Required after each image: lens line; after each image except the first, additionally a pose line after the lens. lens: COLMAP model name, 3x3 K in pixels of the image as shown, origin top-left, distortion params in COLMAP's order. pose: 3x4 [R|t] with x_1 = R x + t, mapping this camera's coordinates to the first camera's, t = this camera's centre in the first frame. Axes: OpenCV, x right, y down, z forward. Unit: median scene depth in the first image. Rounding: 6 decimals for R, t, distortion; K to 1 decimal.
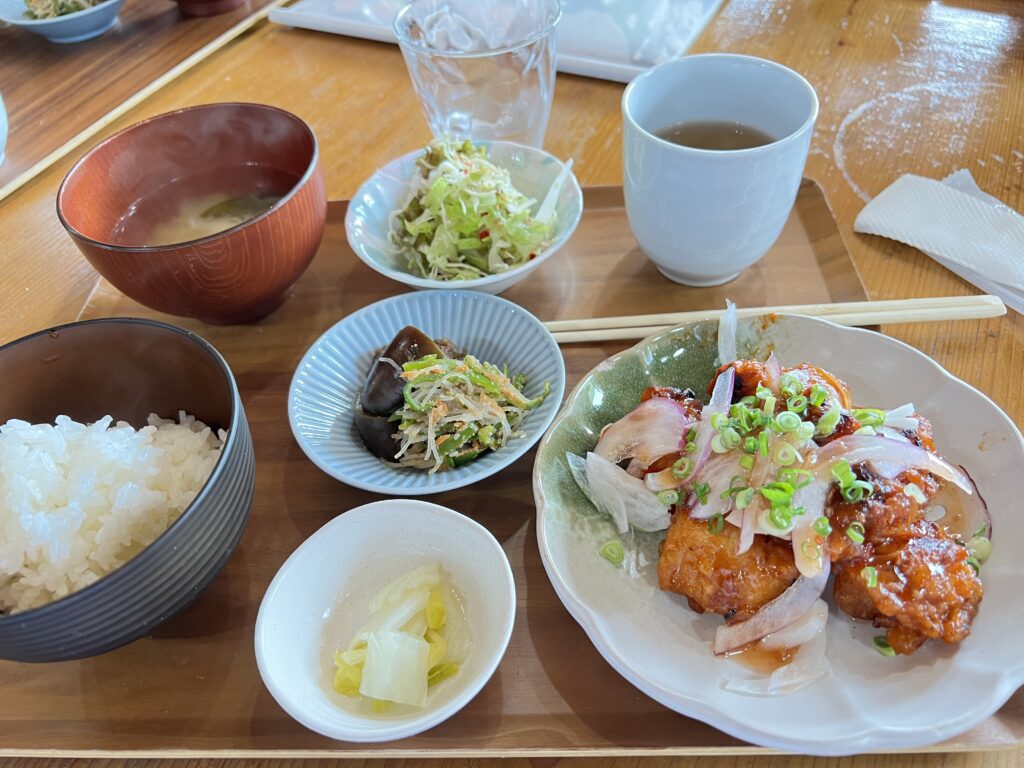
lens RADIAL K [[749.9, 0, 534.1], [0, 749.9, 381.9], [0, 0, 1]] dist [0.058600, -0.095258]
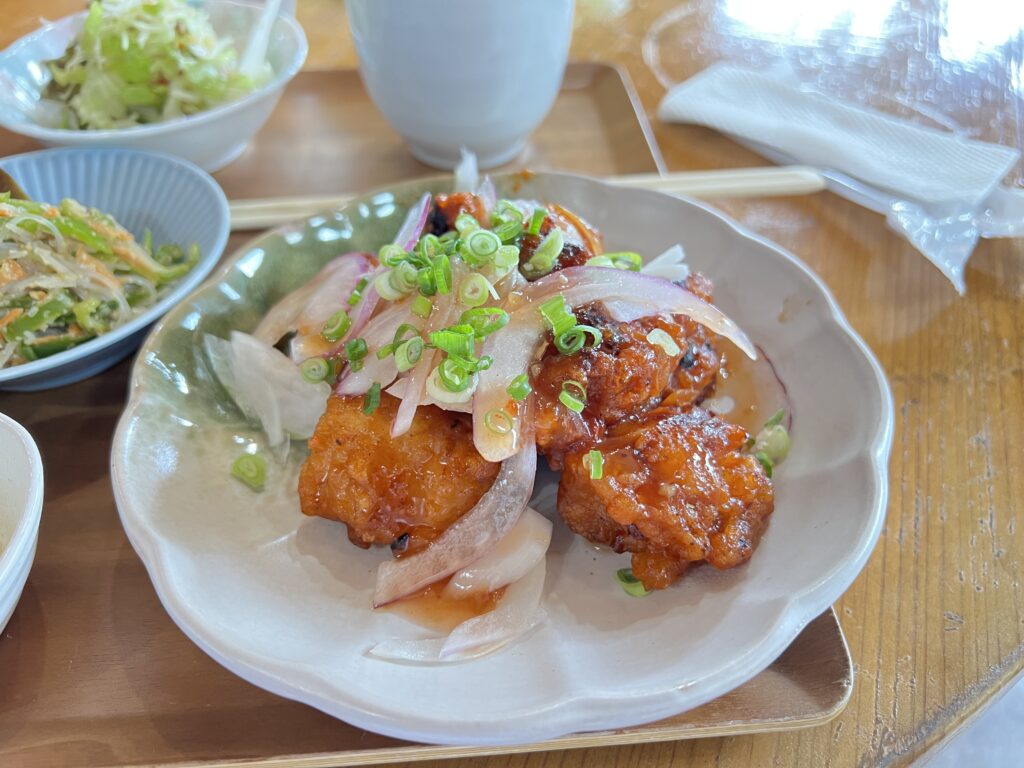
lens RADIAL K [[749.9, 0, 534.1], [0, 749.9, 381.9], [0, 0, 1]] dist [0.058600, -0.095258]
pose [[0.994250, -0.008823, 0.106721, 0.311067], [0.016400, 0.997389, -0.070328, 0.221707], [-0.105822, 0.071674, 0.991799, 0.347135]]
